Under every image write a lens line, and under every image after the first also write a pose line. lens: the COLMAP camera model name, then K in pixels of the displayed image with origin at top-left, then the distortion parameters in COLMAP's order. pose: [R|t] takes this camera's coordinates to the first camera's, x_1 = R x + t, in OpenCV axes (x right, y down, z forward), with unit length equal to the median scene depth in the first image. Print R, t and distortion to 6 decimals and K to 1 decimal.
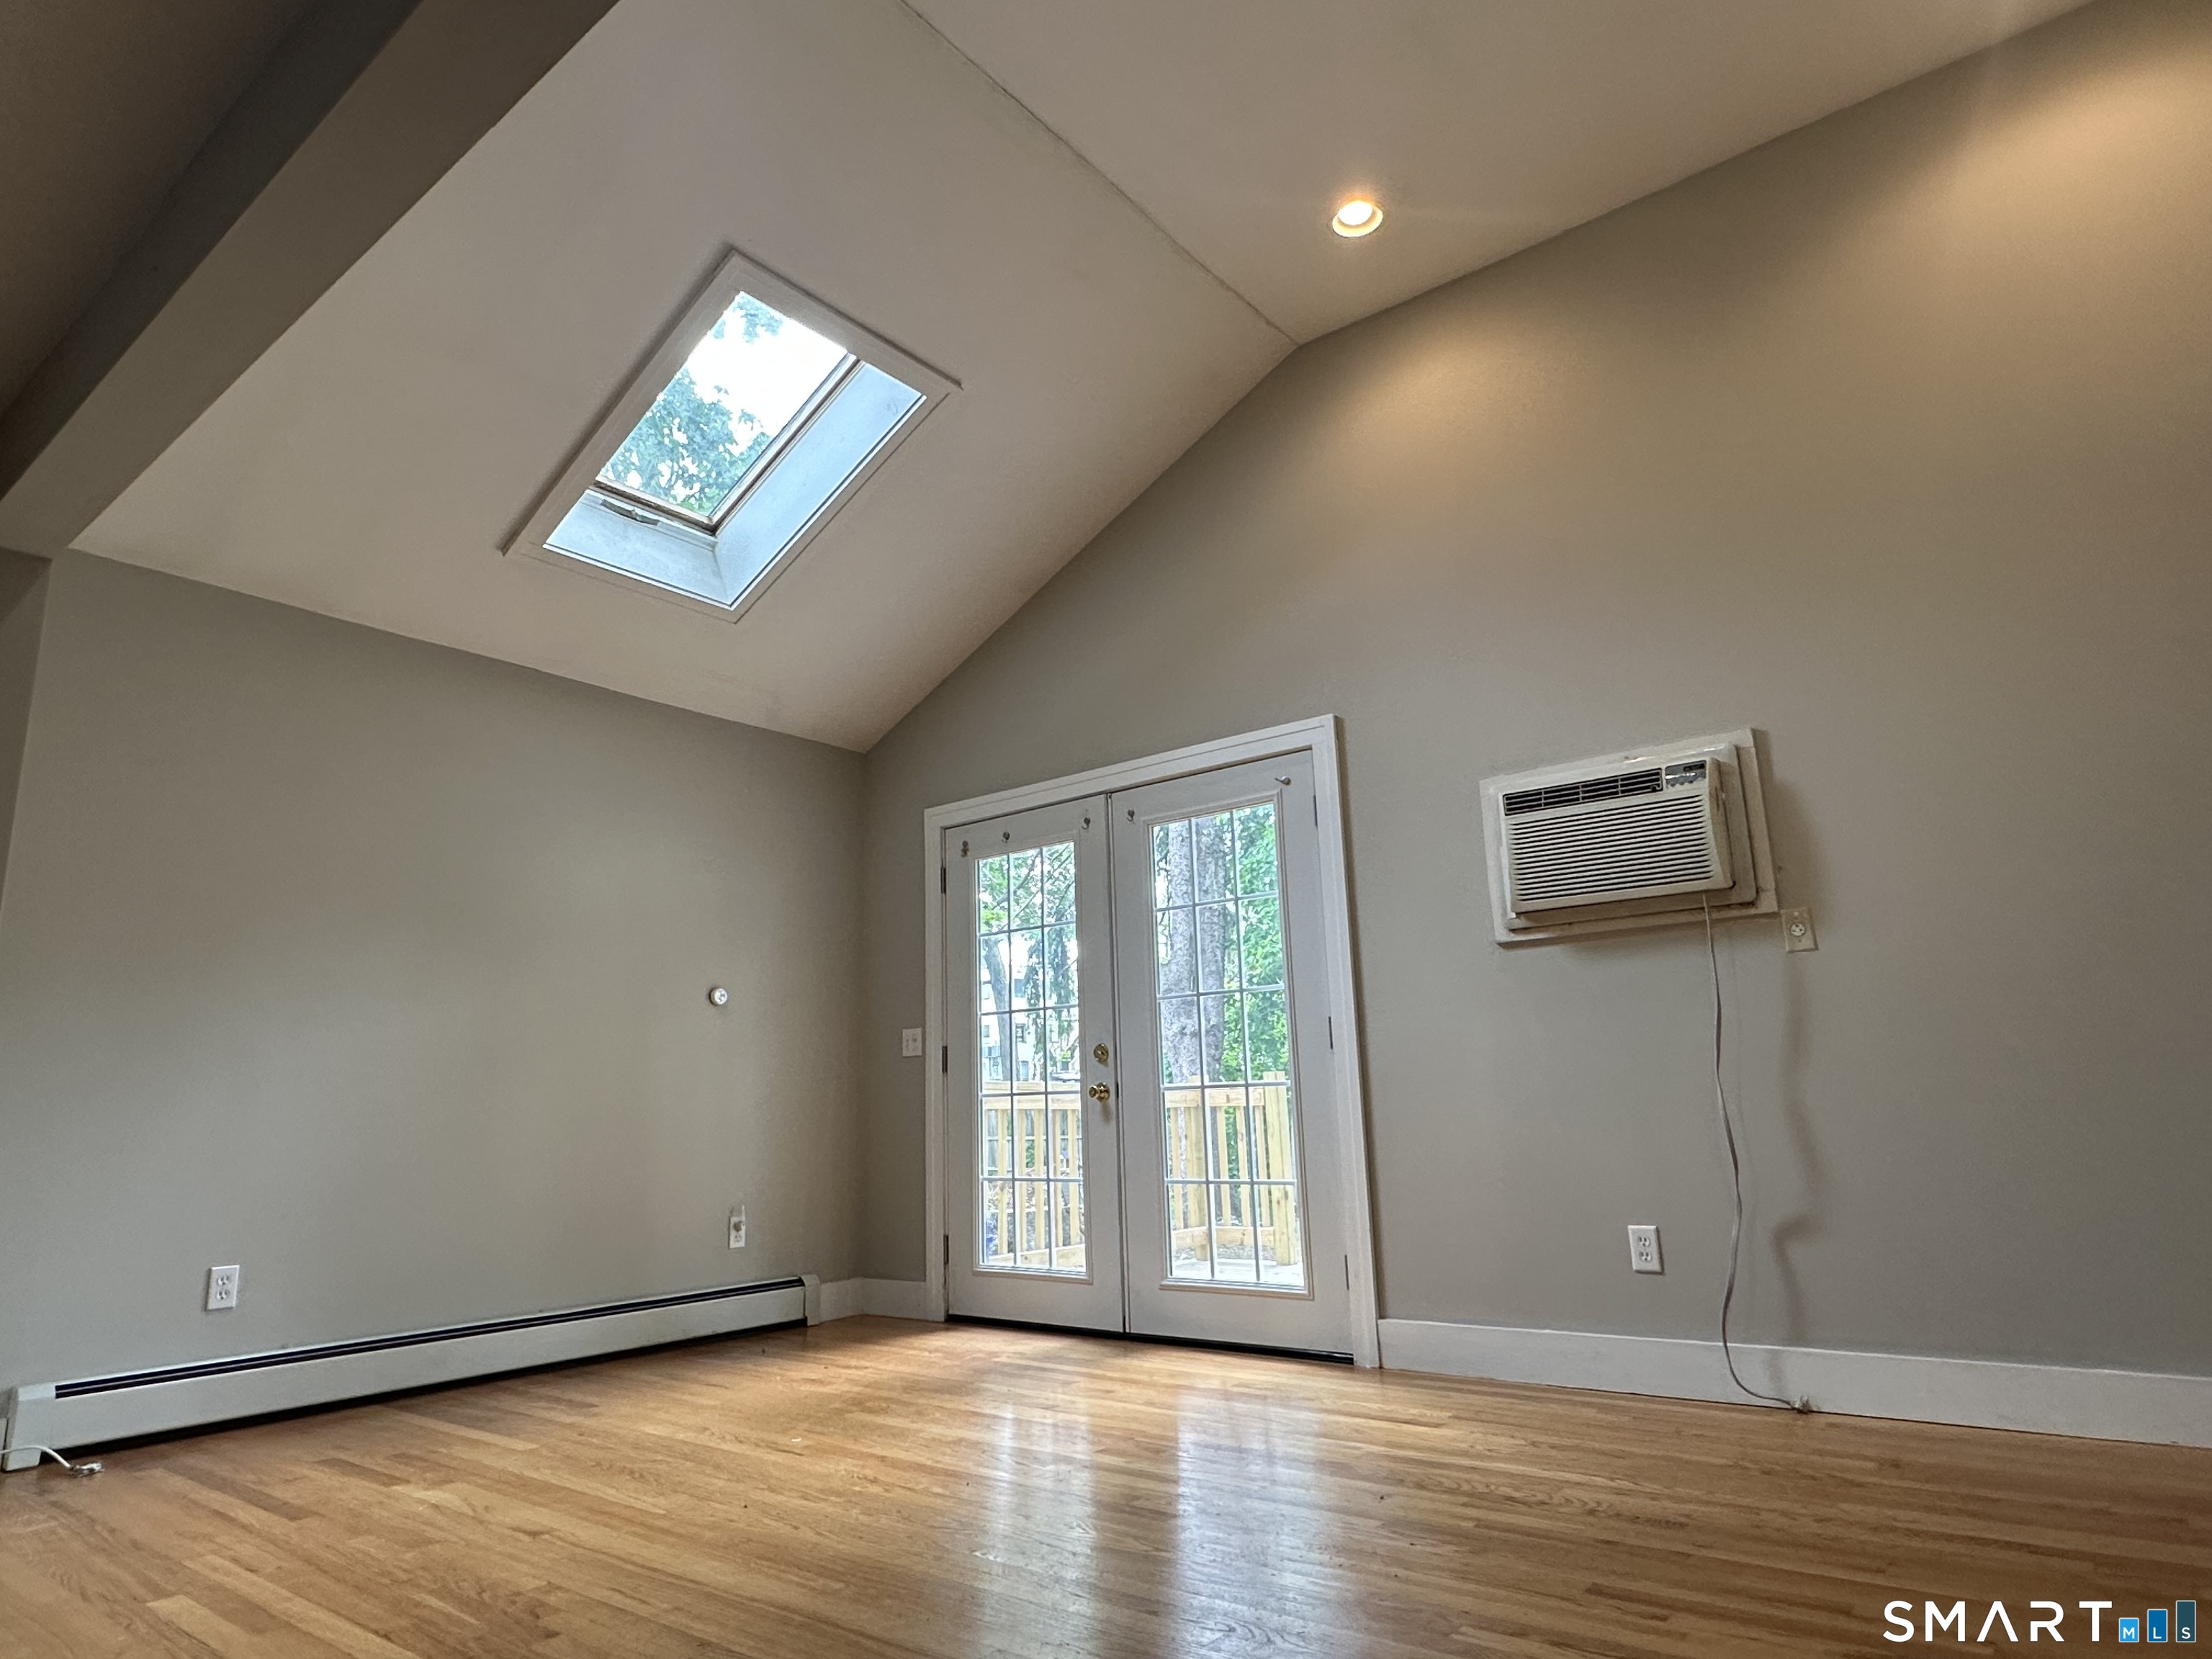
lens RADIAL K [[1298.6, 0, 1113.1], [0, 1298.6, 828.0], [0, 0, 1]] dist [-0.005844, 0.004999]
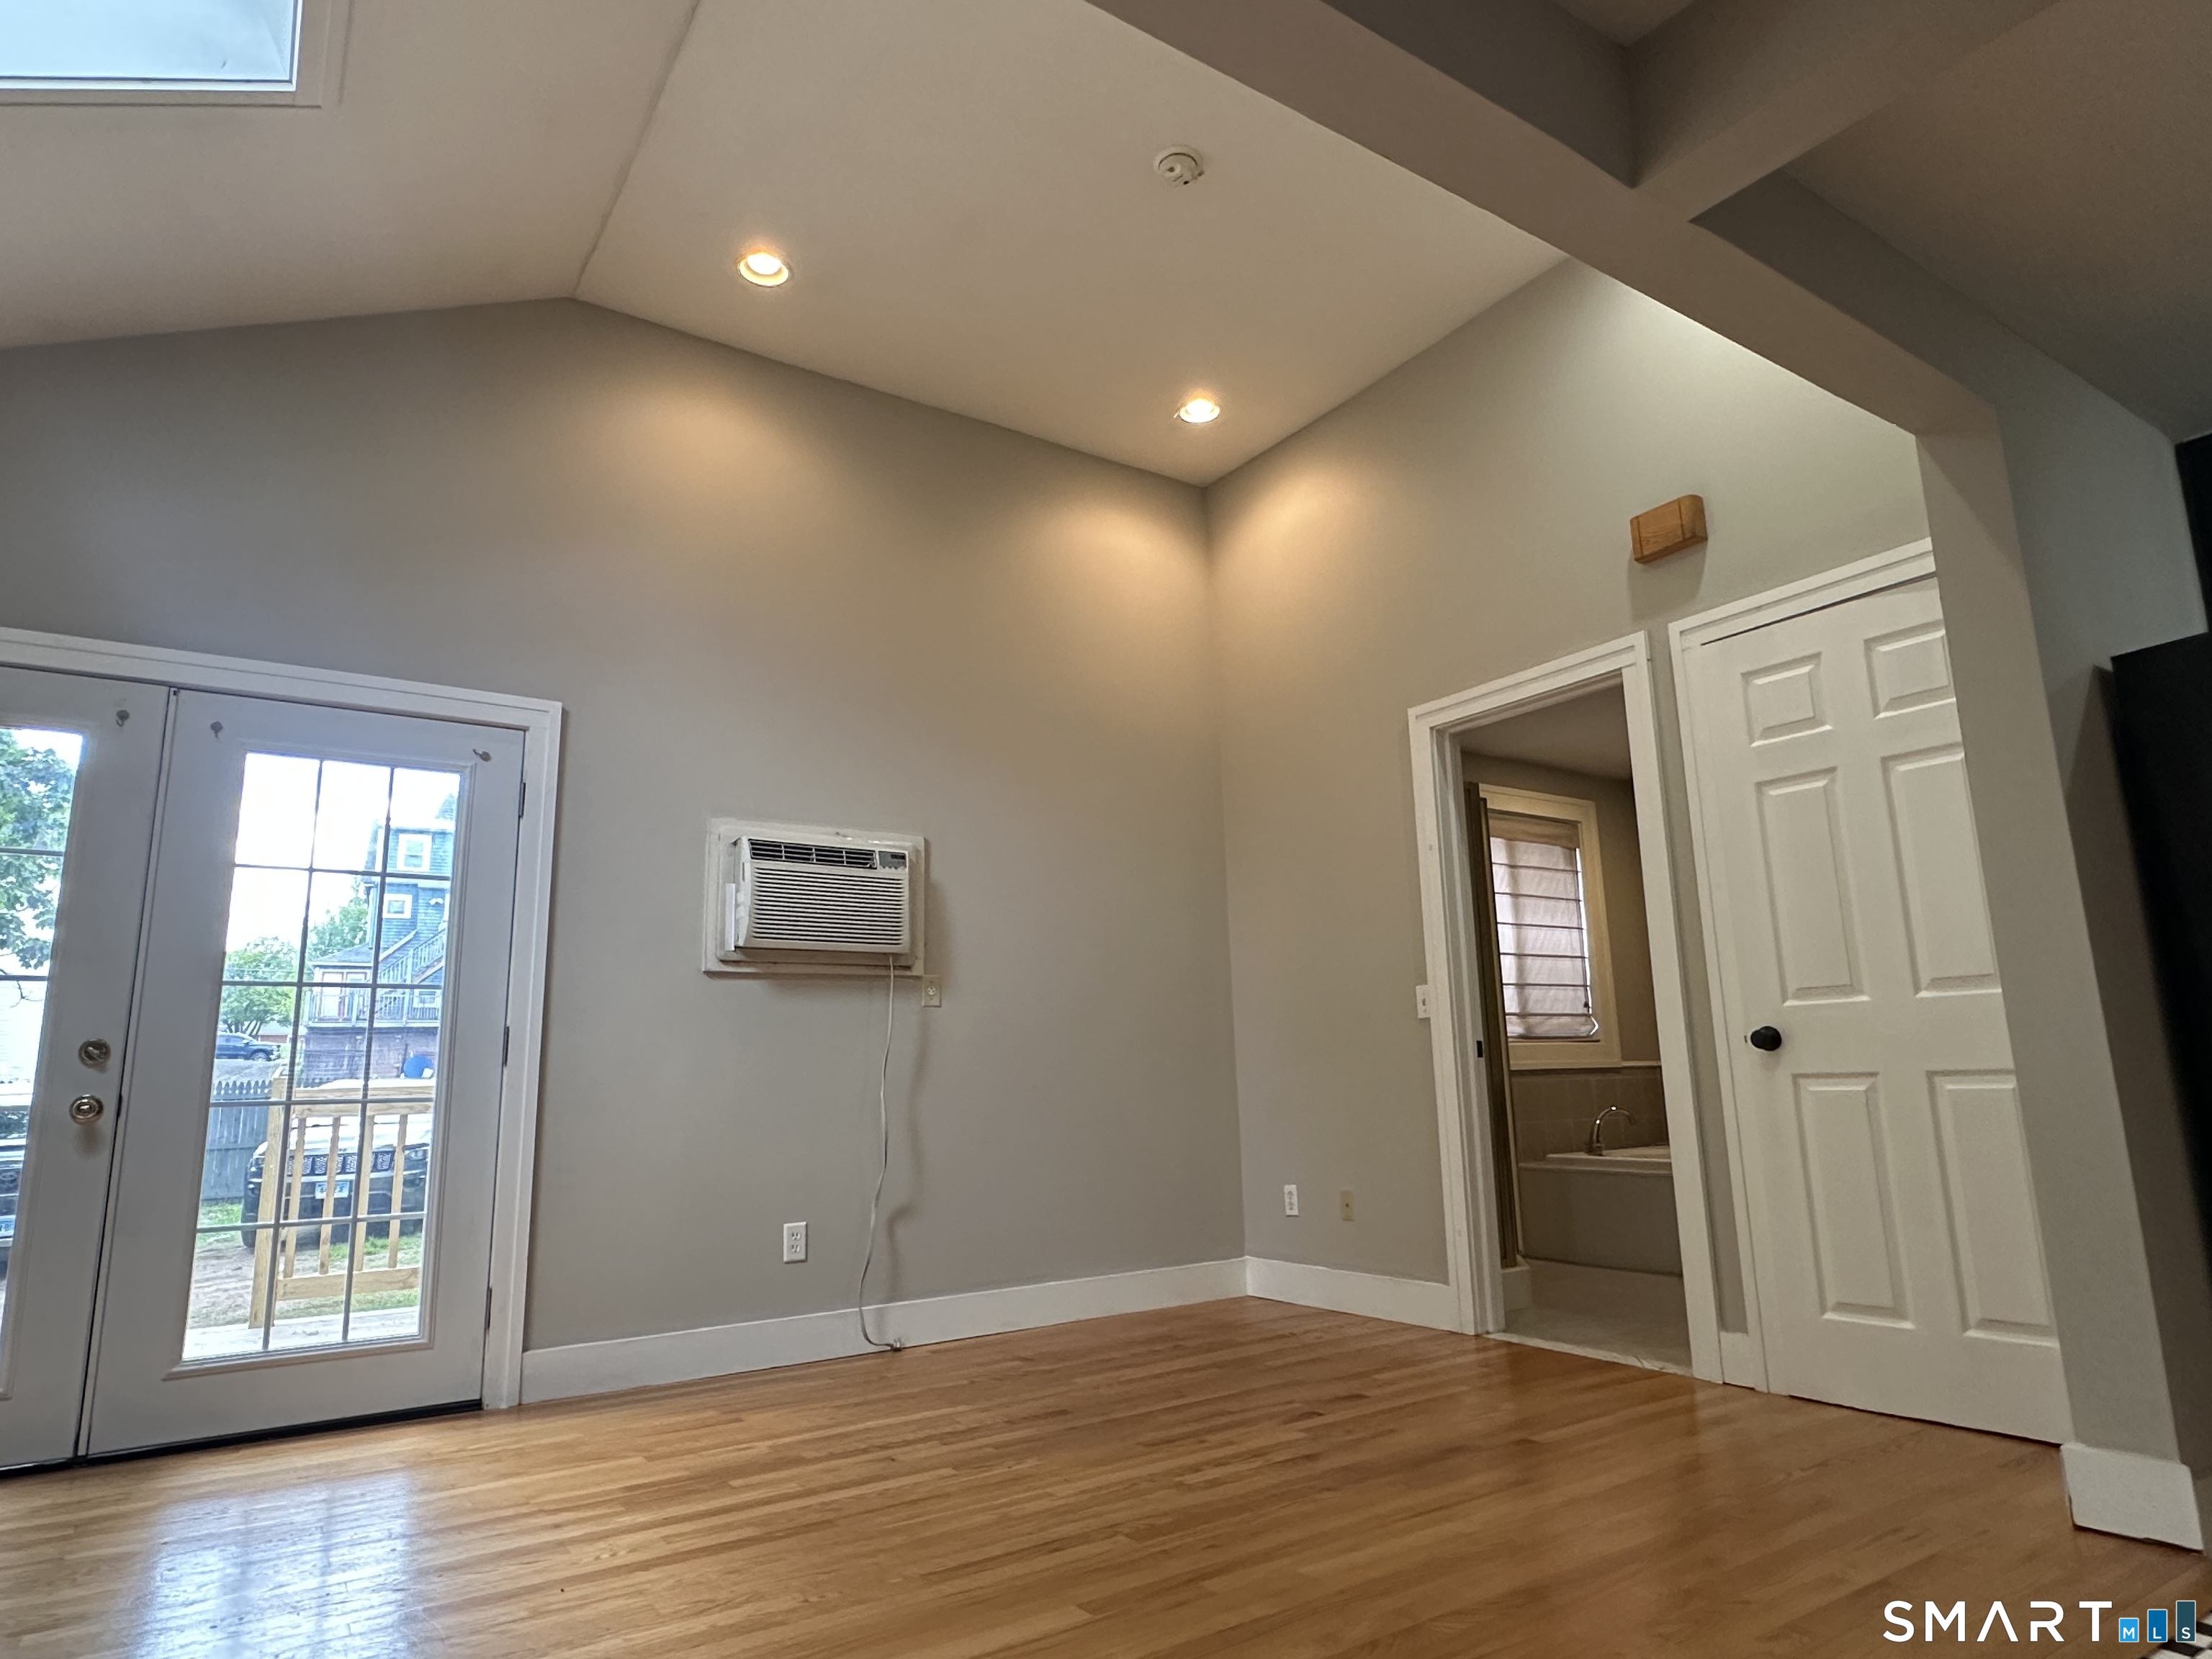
lens RADIAL K [[1298.6, 0, 1110.4], [0, 1298.6, 835.9], [0, 0, 1]] dist [-0.005844, 0.004999]
pose [[0.300353, 0.203459, 0.931876, -0.638206], [-0.188301, 0.970406, -0.151180, 0.080989], [-0.935056, -0.130066, 0.329776, 0.354686]]
